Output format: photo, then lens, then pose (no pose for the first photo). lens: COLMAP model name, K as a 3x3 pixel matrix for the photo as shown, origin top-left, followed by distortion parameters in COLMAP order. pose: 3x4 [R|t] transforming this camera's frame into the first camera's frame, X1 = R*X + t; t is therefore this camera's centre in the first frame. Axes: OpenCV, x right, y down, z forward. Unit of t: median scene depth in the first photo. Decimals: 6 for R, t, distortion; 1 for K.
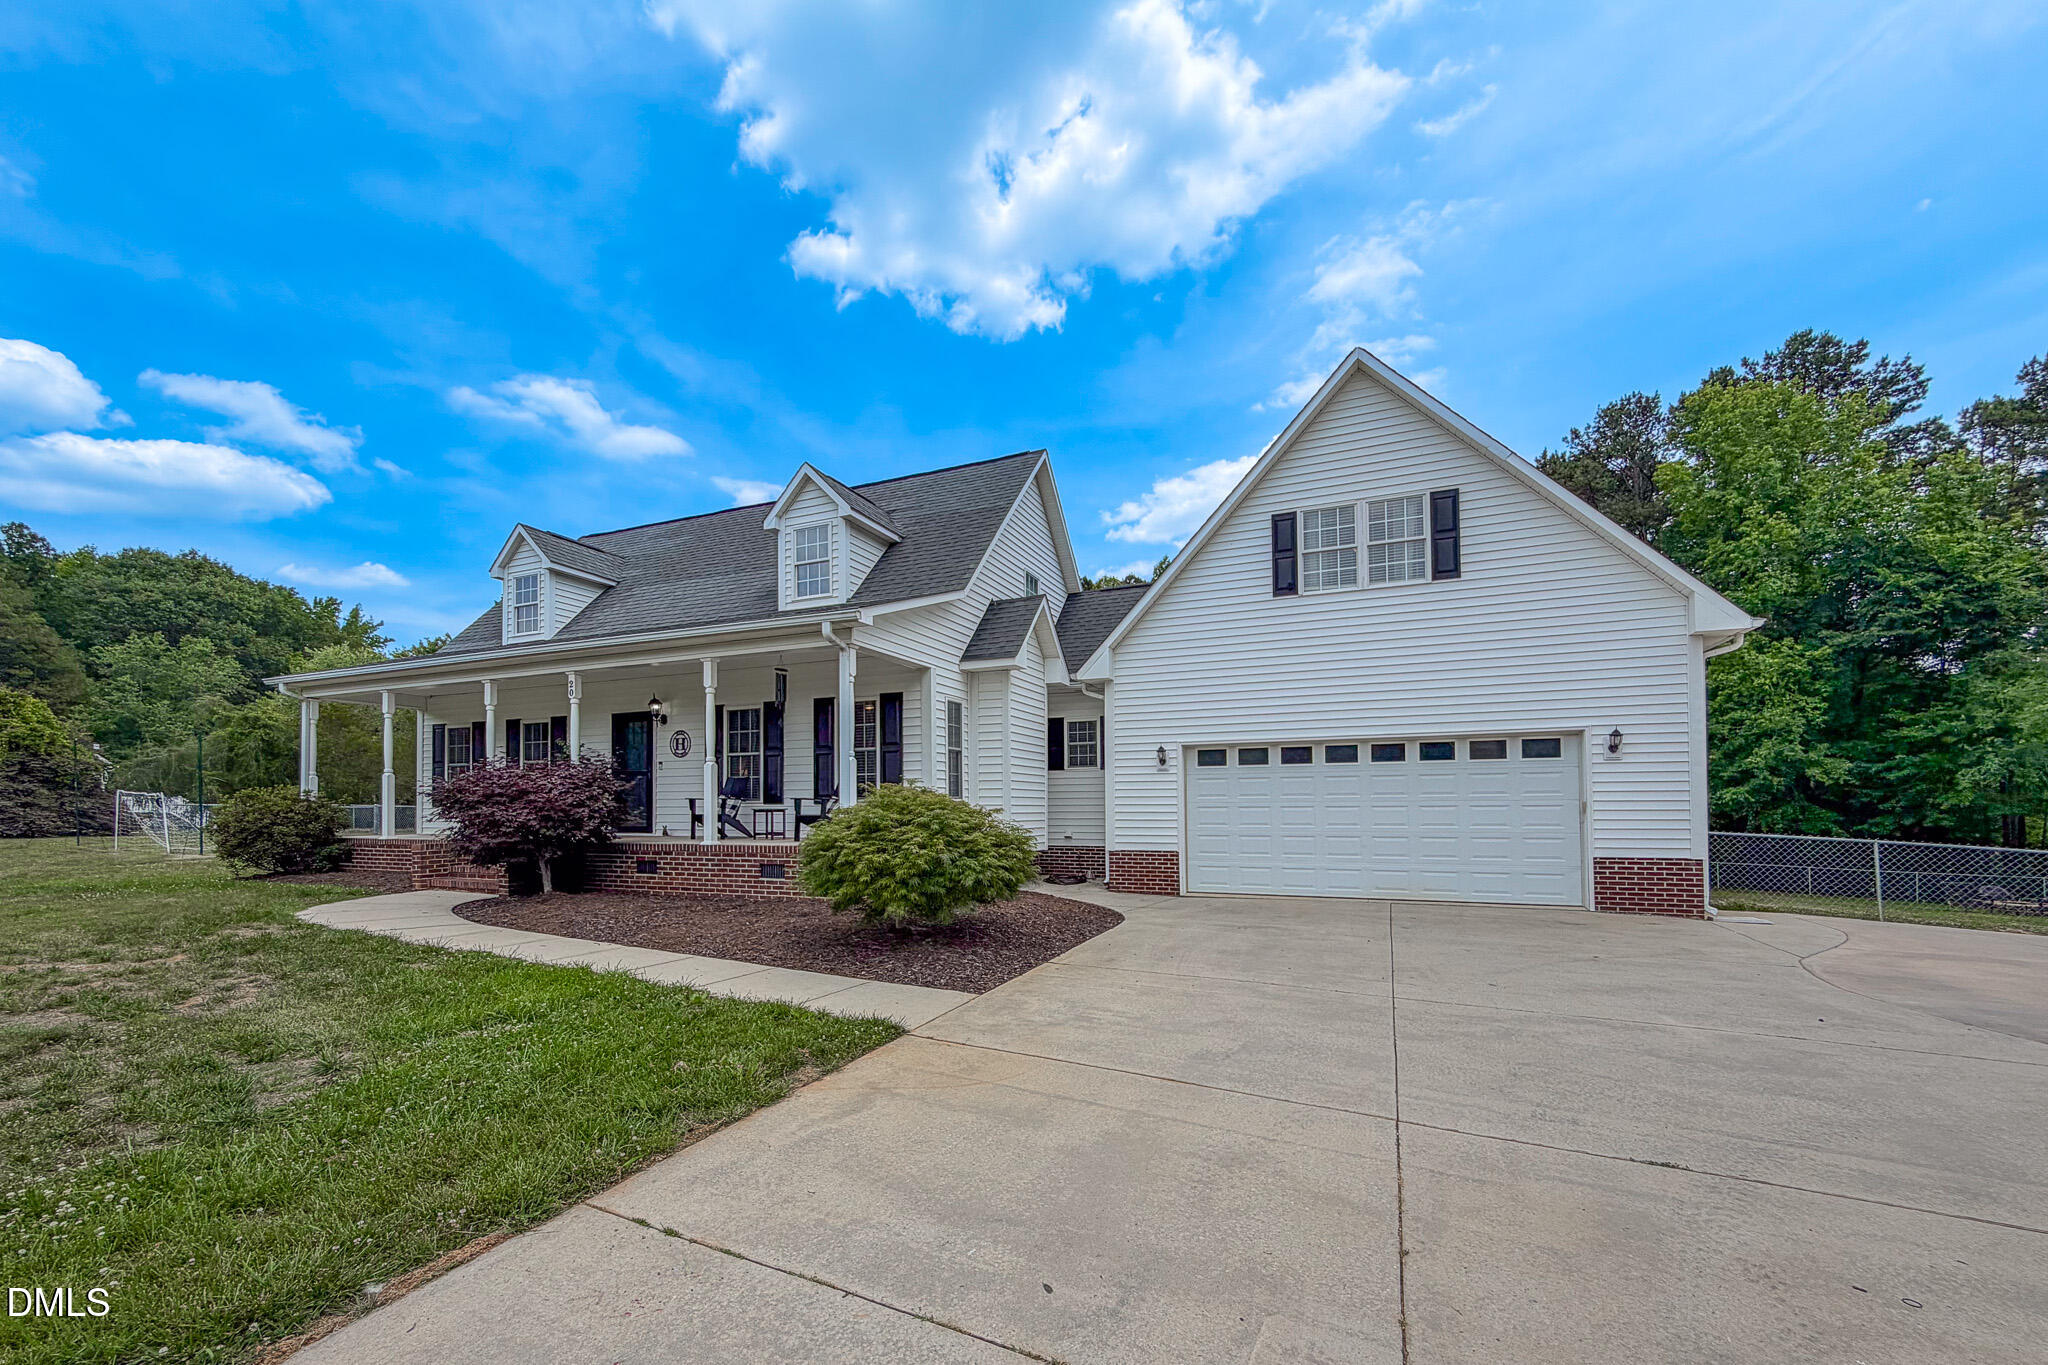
lens RADIAL K [[845.3, 0, 996.2], [0, 845.3, 784.5], [0, 0, 1]] dist [-0.006650, 0.001243]
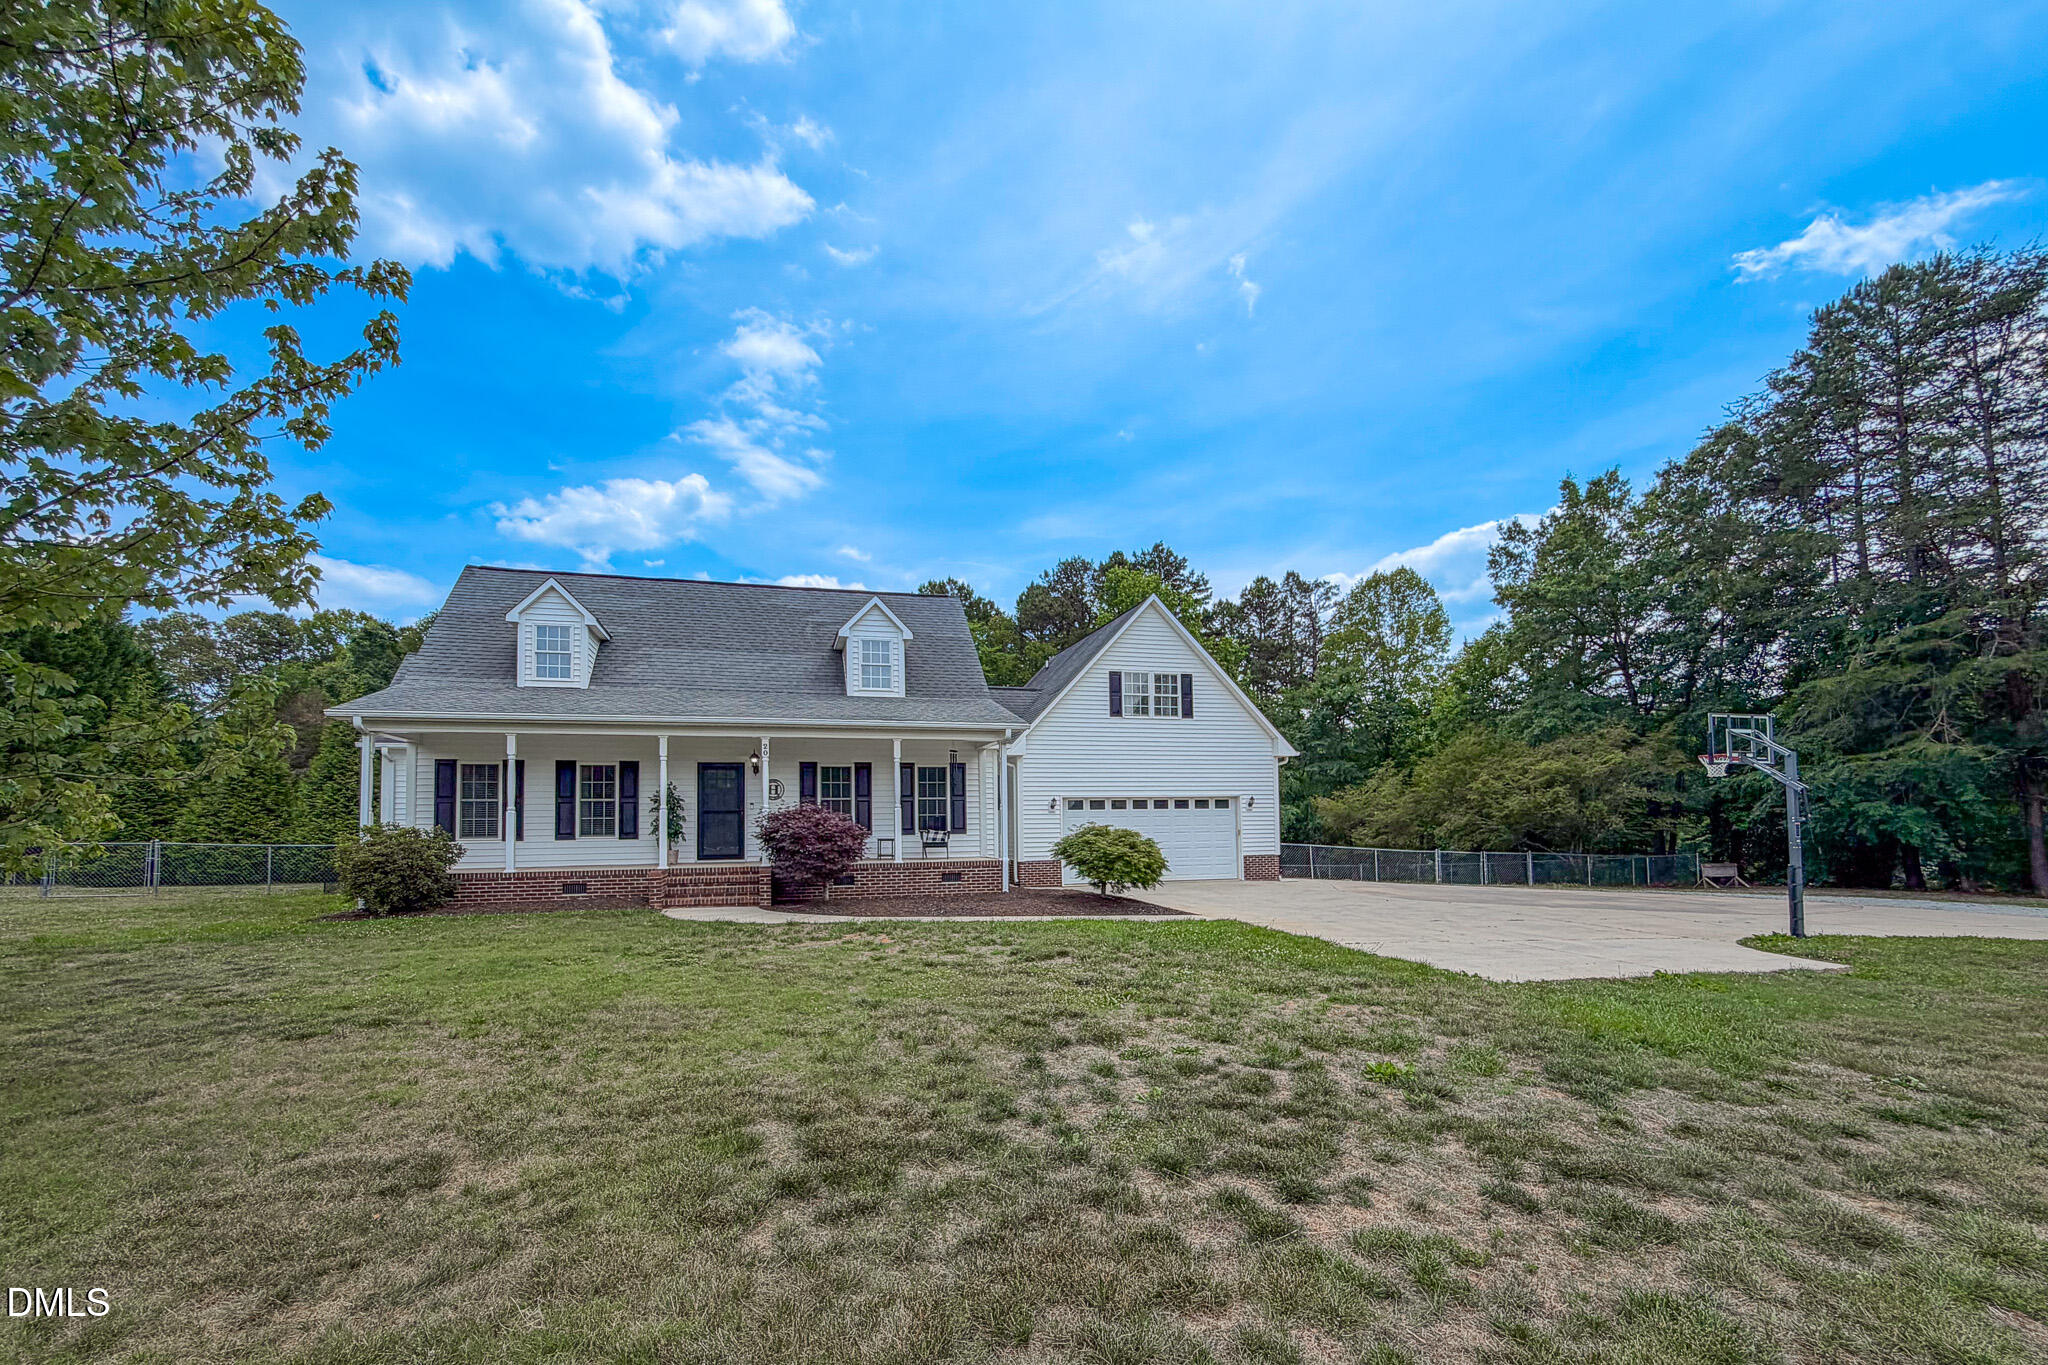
lens RADIAL K [[845.3, 0, 996.2], [0, 845.3, 784.5], [0, 0, 1]] dist [-0.006650, 0.001243]
pose [[0.773013, 0.025912, 0.633861, -1.008094], [-0.007713, 0.999476, -0.031452, -0.019223], [-0.634344, 0.019423, 0.772807, -0.237821]]
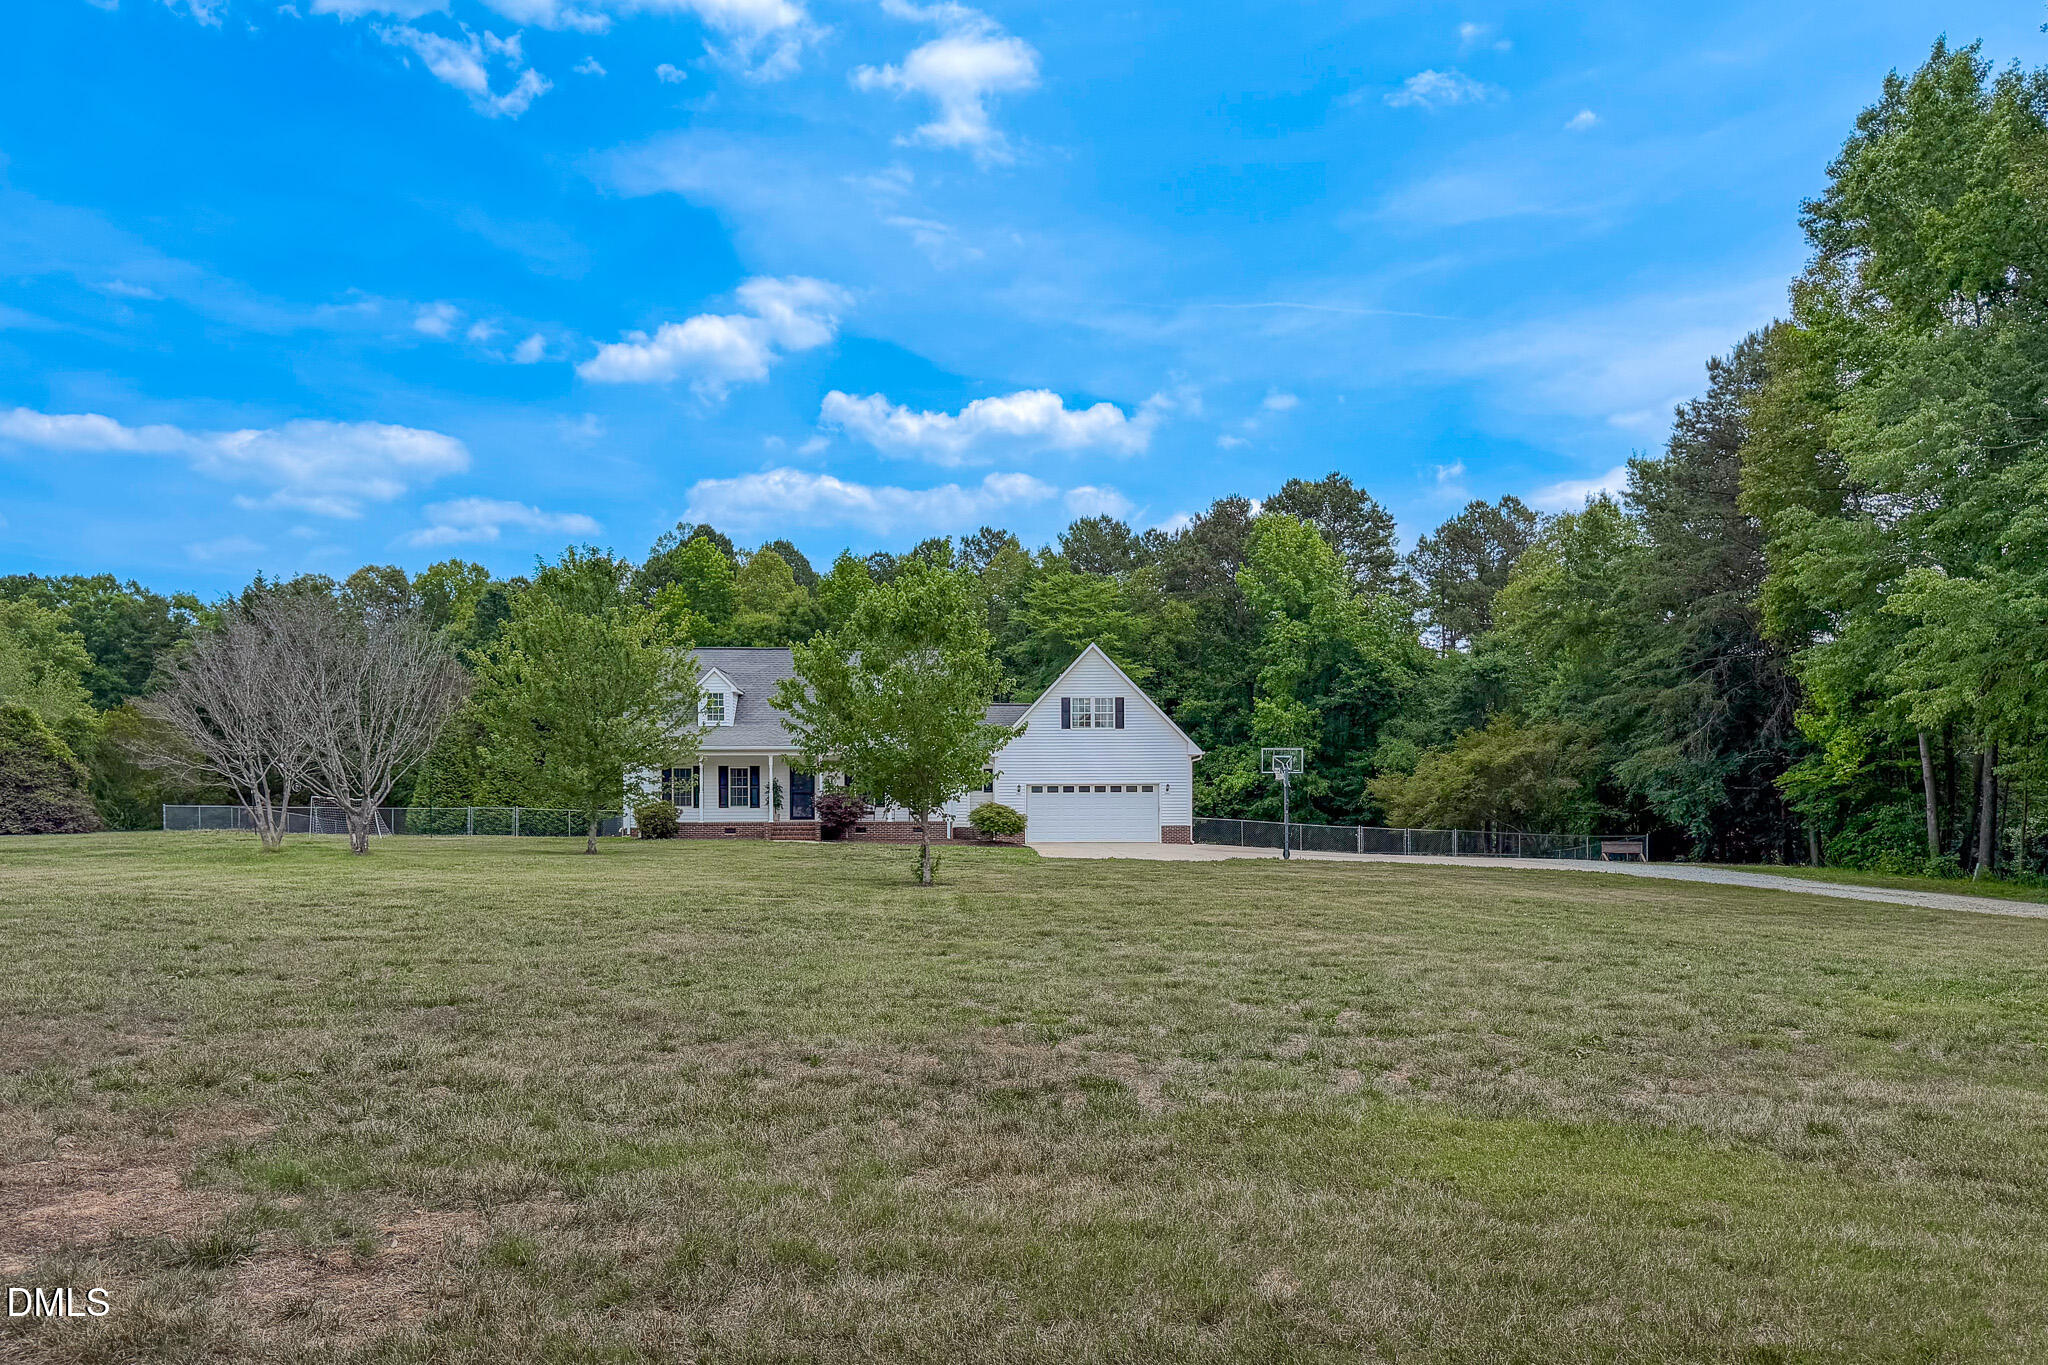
lens RADIAL K [[1434.7, 0, 999.8], [0, 1434.7, 781.6], [0, 0, 1]] dist [0.002979, 0.064049]
pose [[0.908171, 0.010577, 0.418465, -1.733014], [-0.014159, 0.999885, 0.005455, -0.080500], [-0.418360, -0.010879, 0.908216, -3.012668]]
